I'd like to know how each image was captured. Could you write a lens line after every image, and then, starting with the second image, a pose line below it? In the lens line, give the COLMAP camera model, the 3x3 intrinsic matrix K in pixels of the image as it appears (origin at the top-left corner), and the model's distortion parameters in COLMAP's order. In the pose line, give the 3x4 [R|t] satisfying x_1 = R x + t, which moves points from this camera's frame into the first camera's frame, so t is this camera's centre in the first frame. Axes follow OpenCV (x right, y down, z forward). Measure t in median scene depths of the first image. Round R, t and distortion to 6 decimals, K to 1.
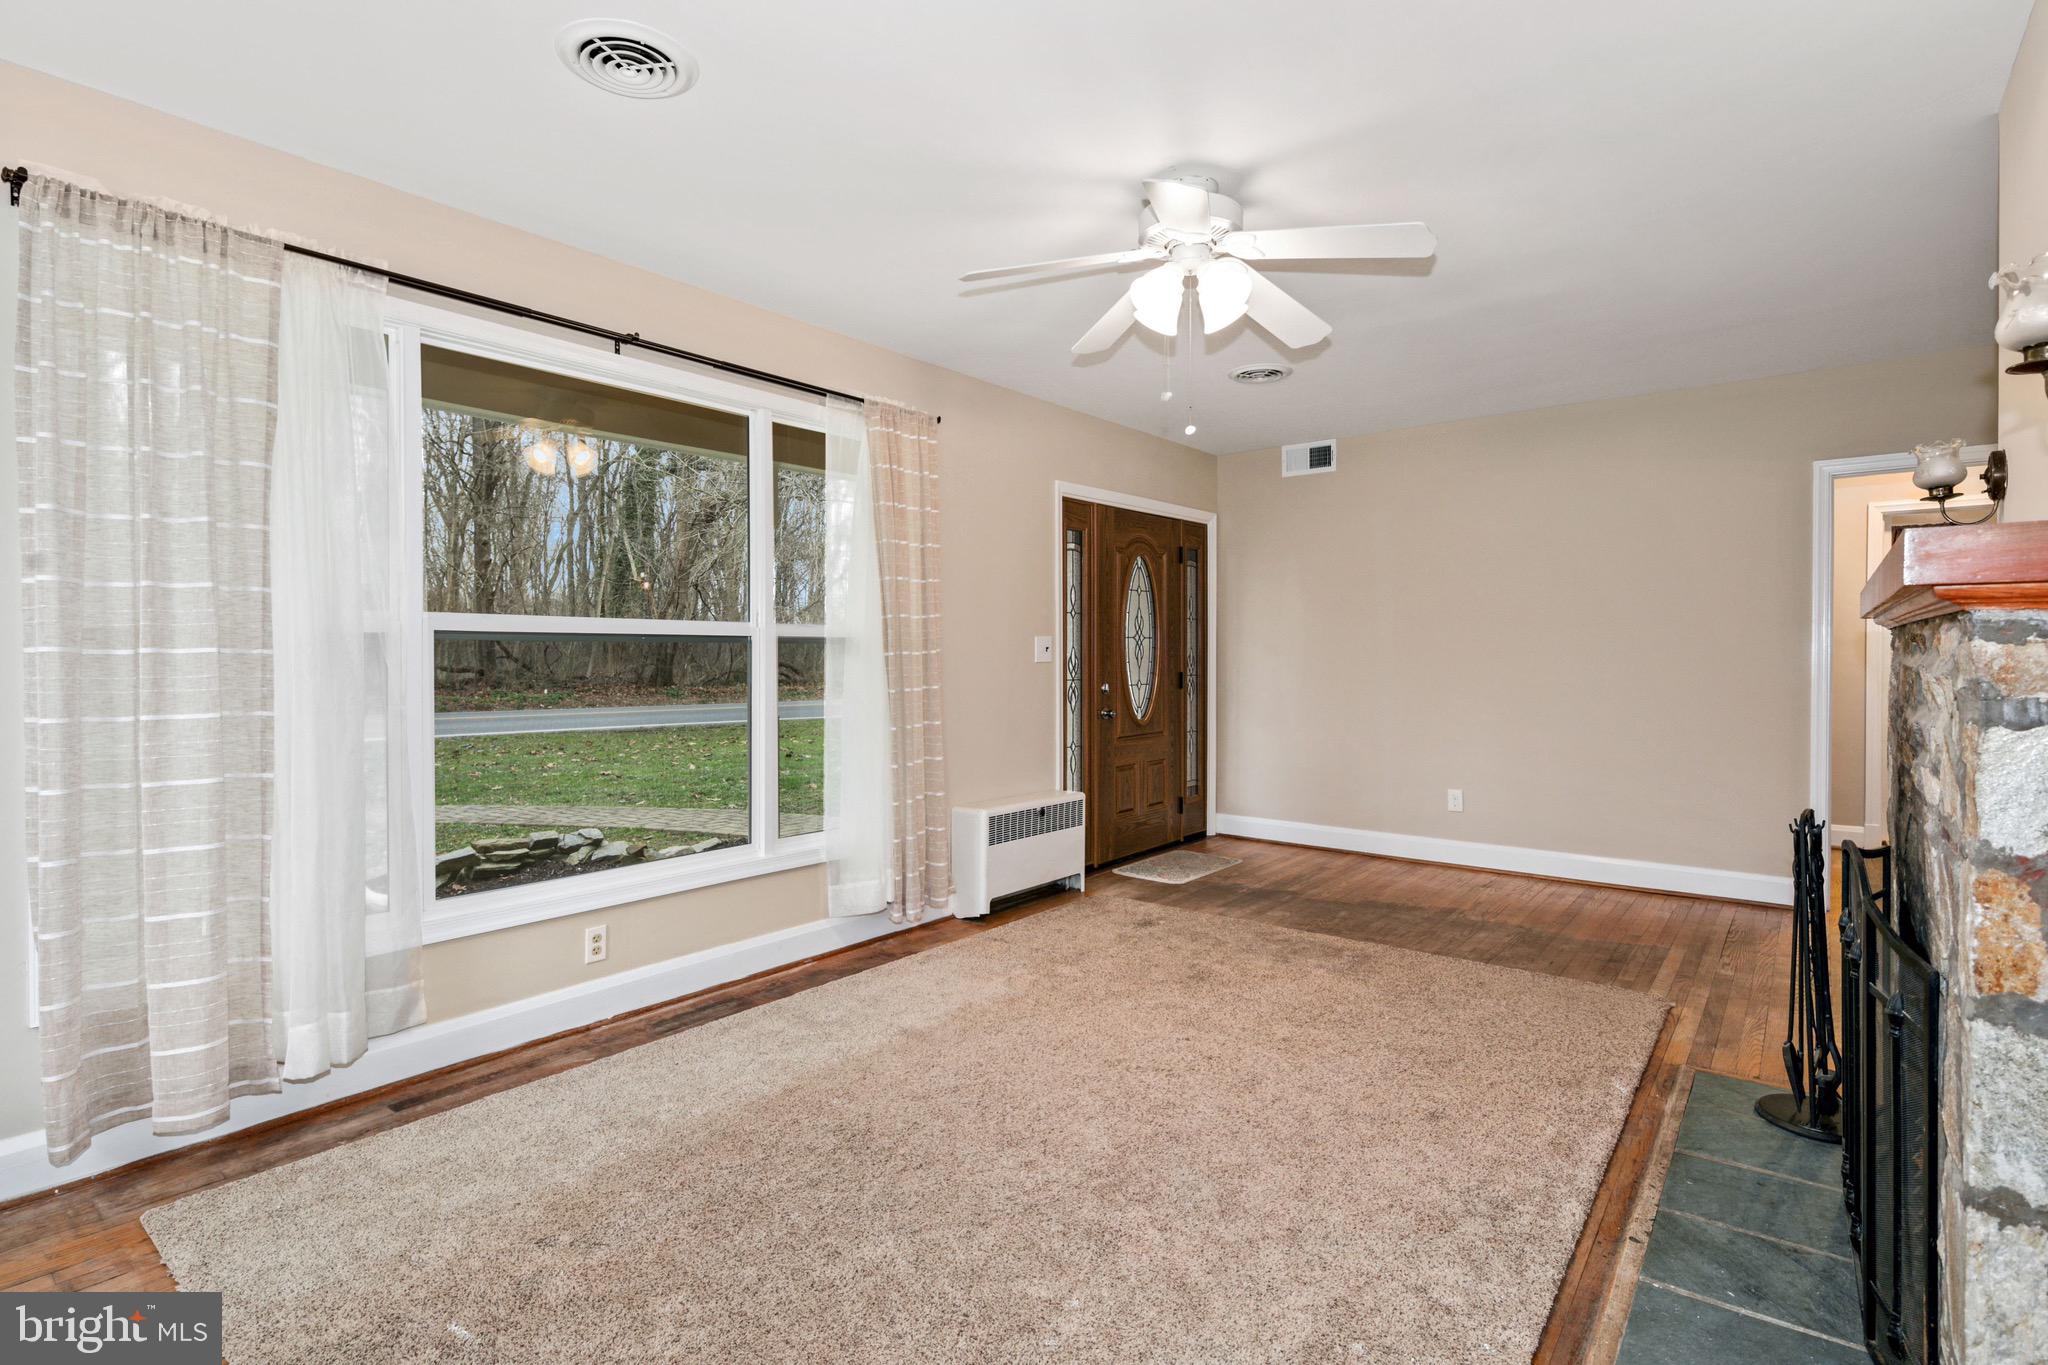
lens RADIAL K [[993.3, 0, 1019.5], [0, 993.3, 652.9], [0, 0, 1]] dist [0.001711, -0.000570]
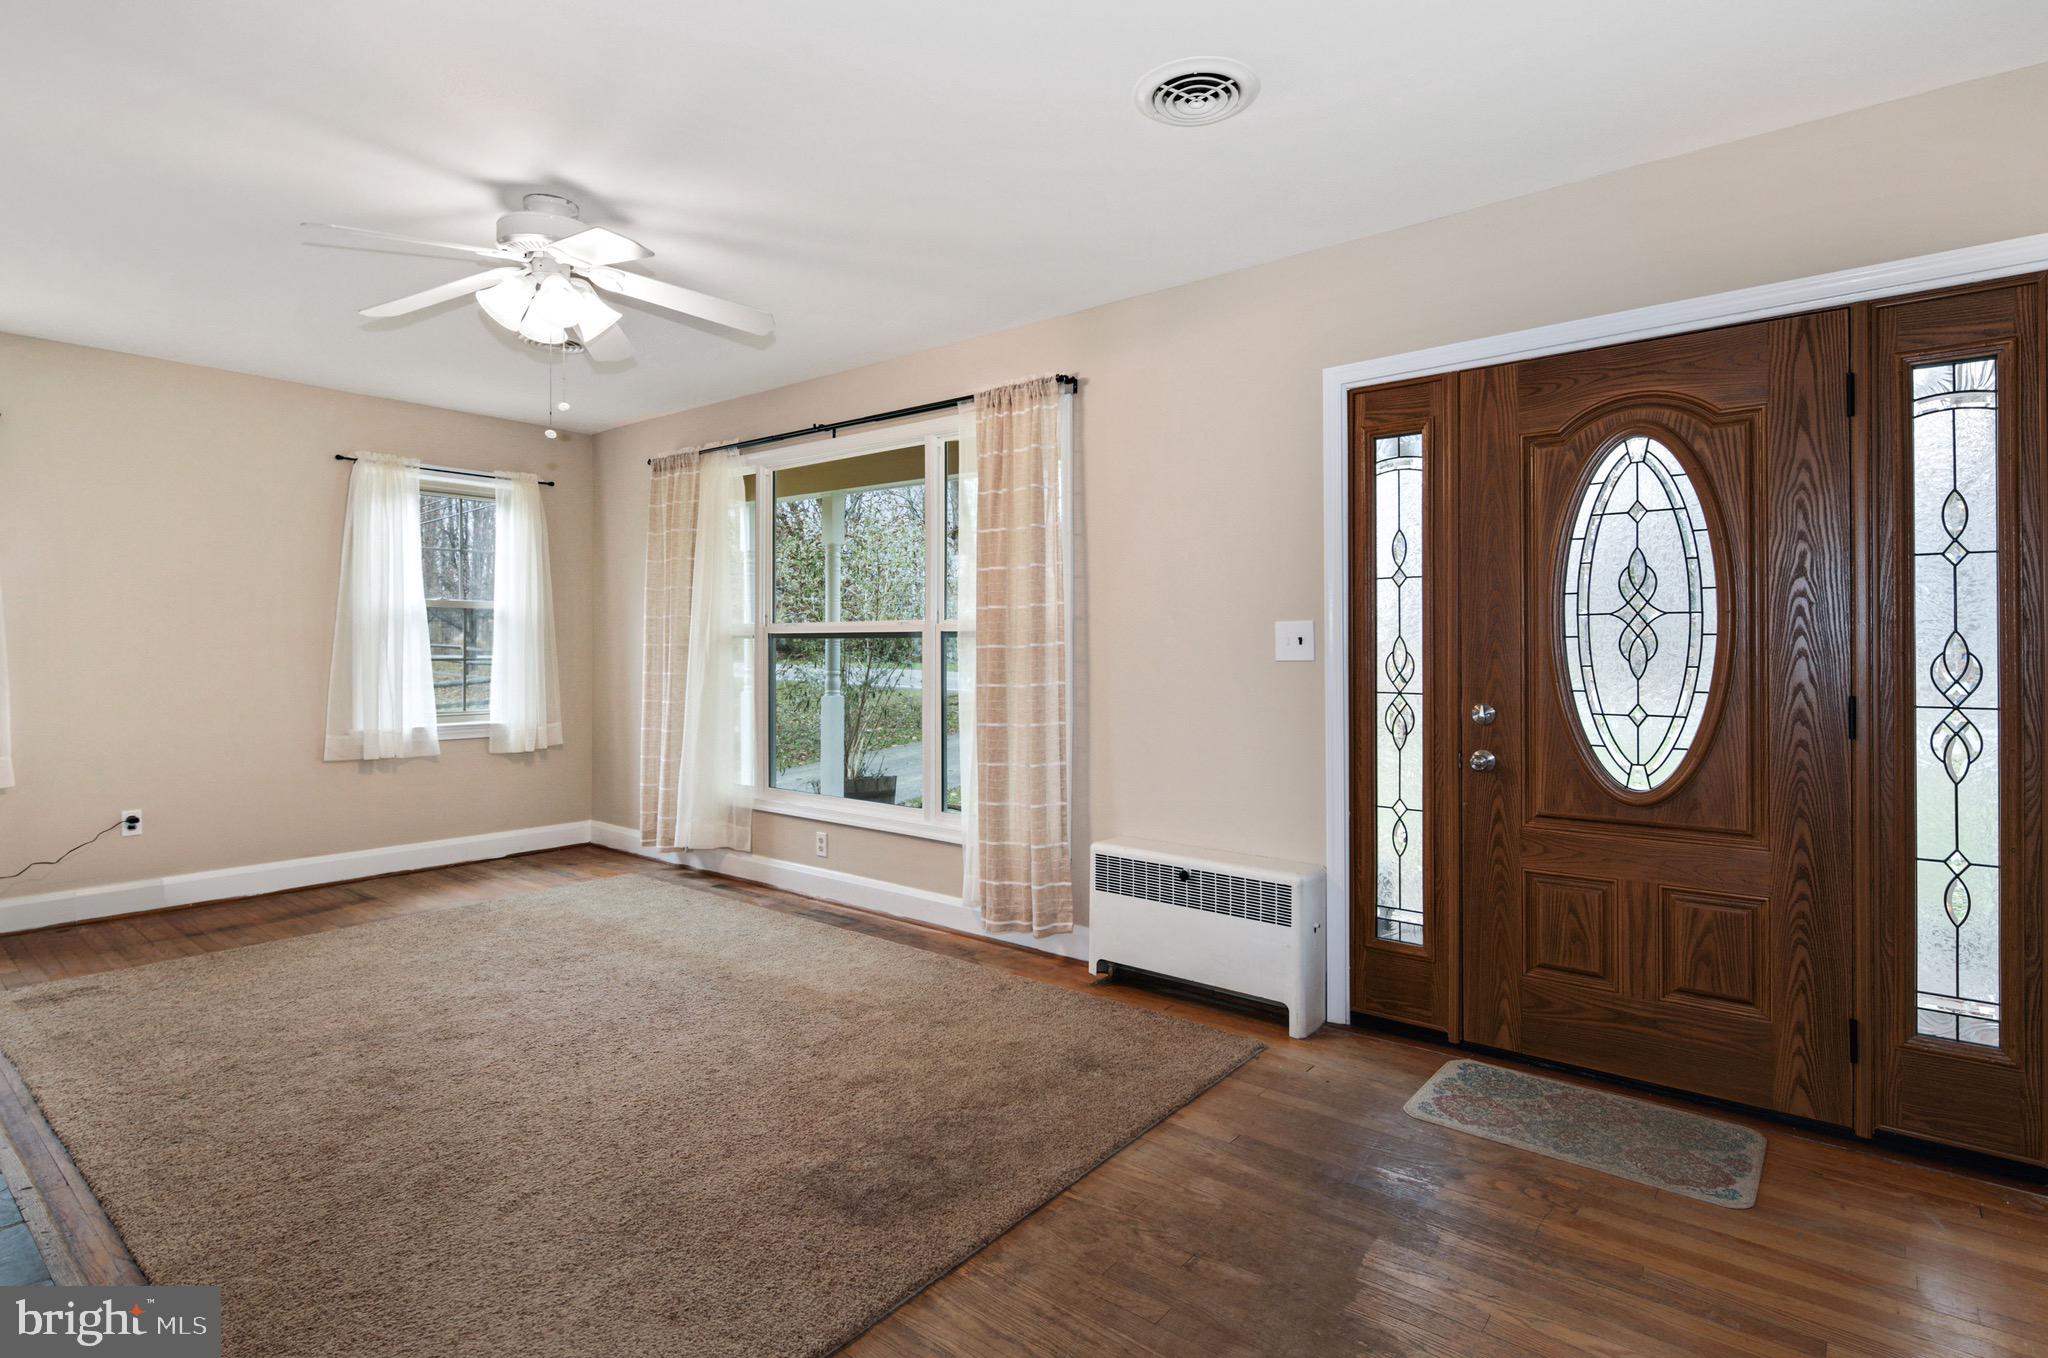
lens RADIAL K [[1020.6, 0, 1029.2], [0, 1020.6, 641.0], [0, 0, 1]] dist [0.001278, 0.000118]
pose [[-0.003076, -0.005324, -0.999981, 0.836581], [-0.000411, 0.999986, -0.005323, -0.000123], [0.999995, 0.000395, -0.003078, 1.012497]]
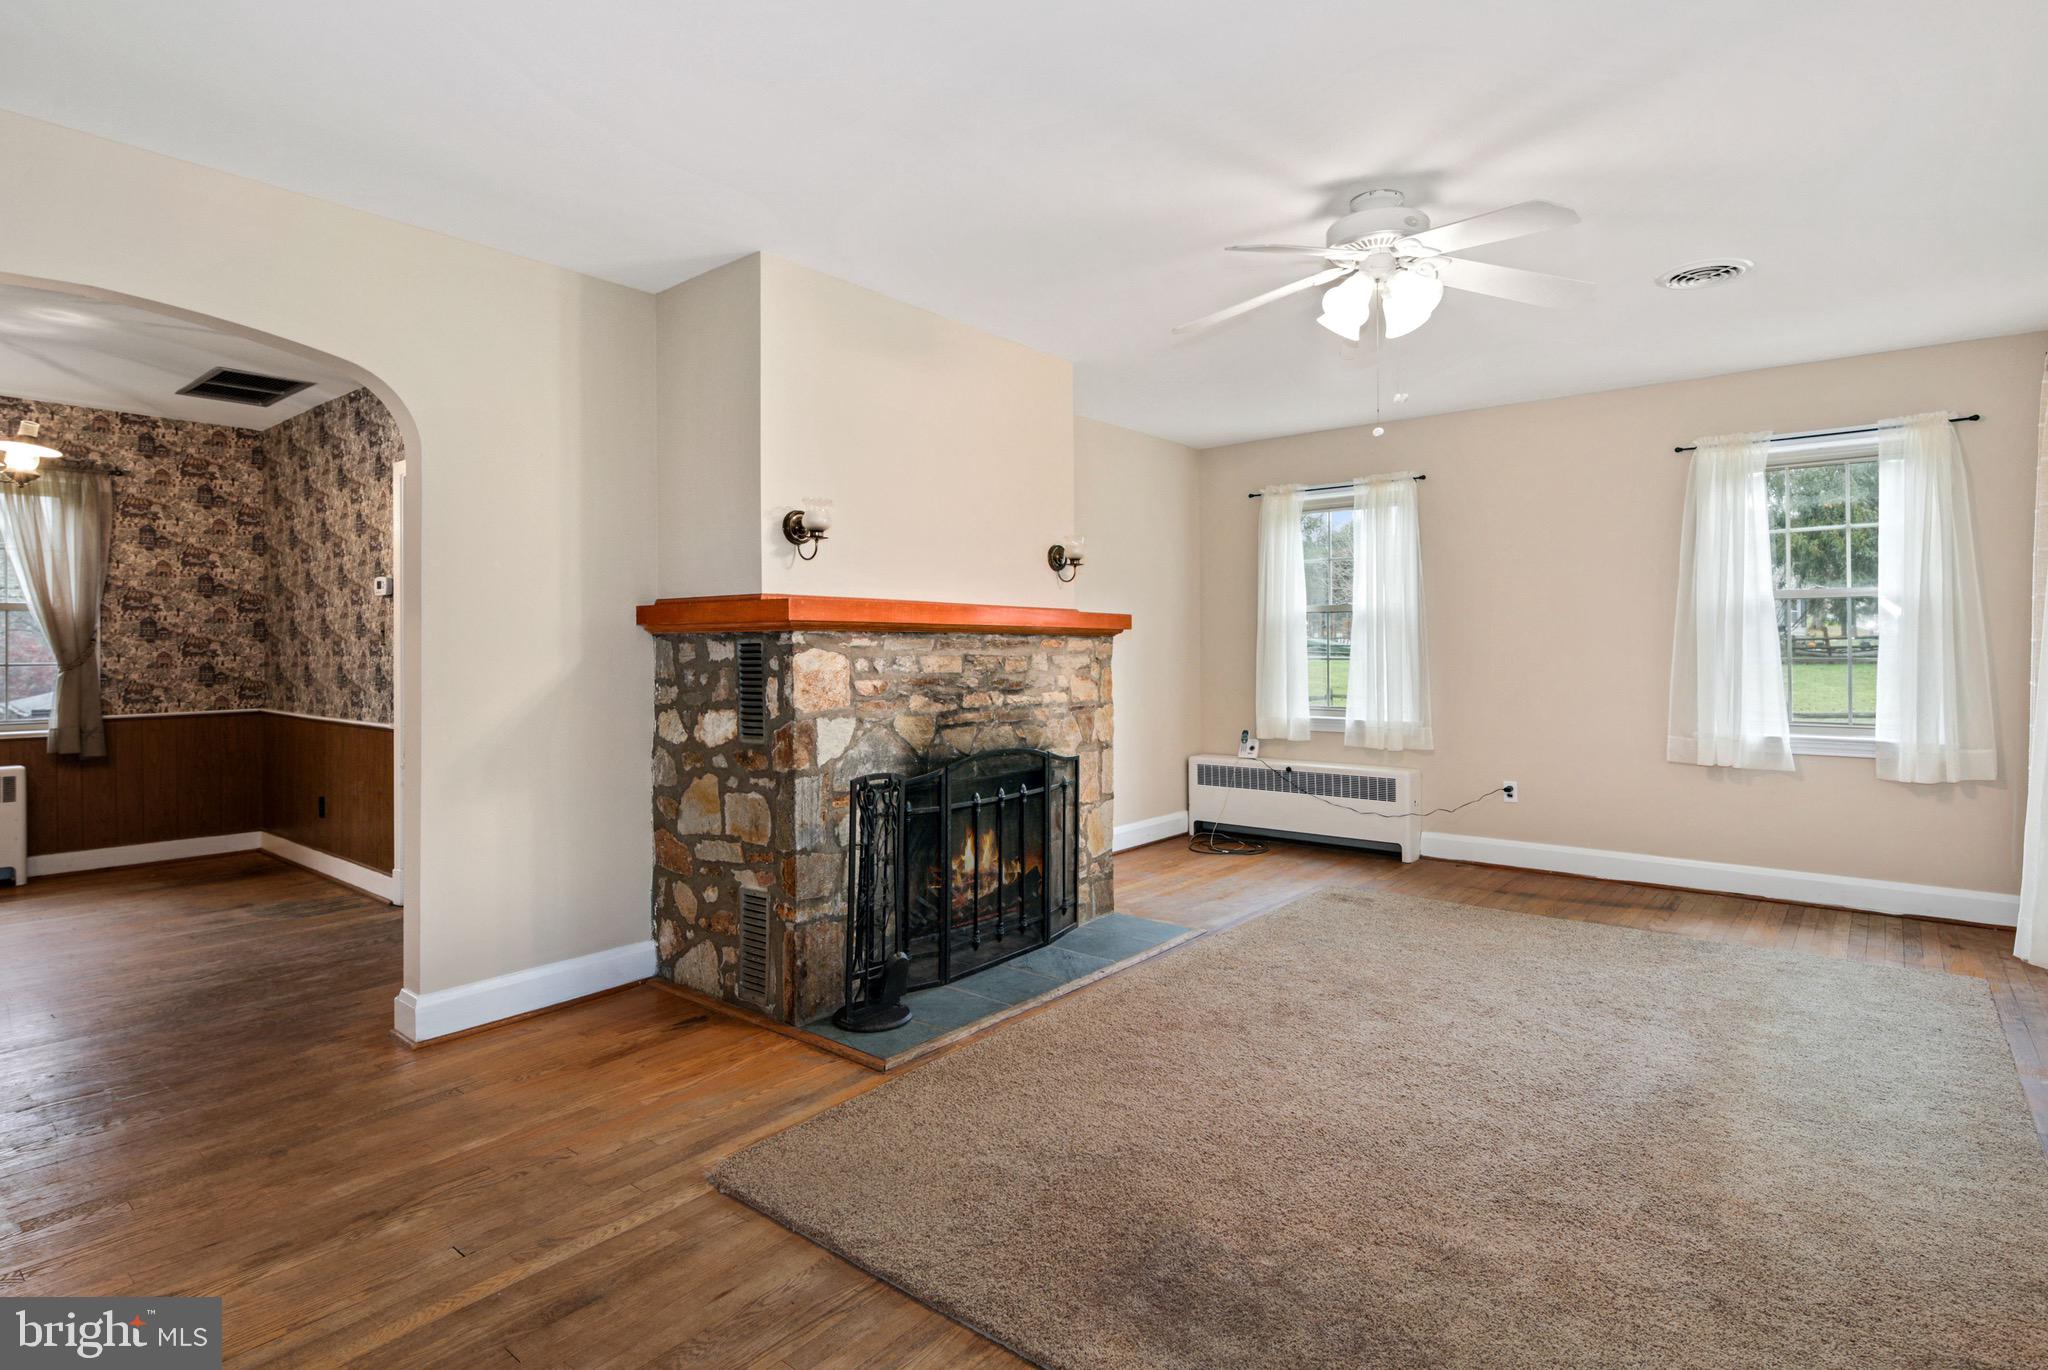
lens RADIAL K [[1028.7, 0, 1019.8], [0, 1028.7, 648.8], [0, 0, 1]] dist [-0.000213, -0.000778]
pose [[-0.999854, 0.006551, 0.015768, 0.355846], [0.006553, 0.999979, 0.000087, -0.000342], [-0.015767, 0.000191, -0.999876, 1.393665]]
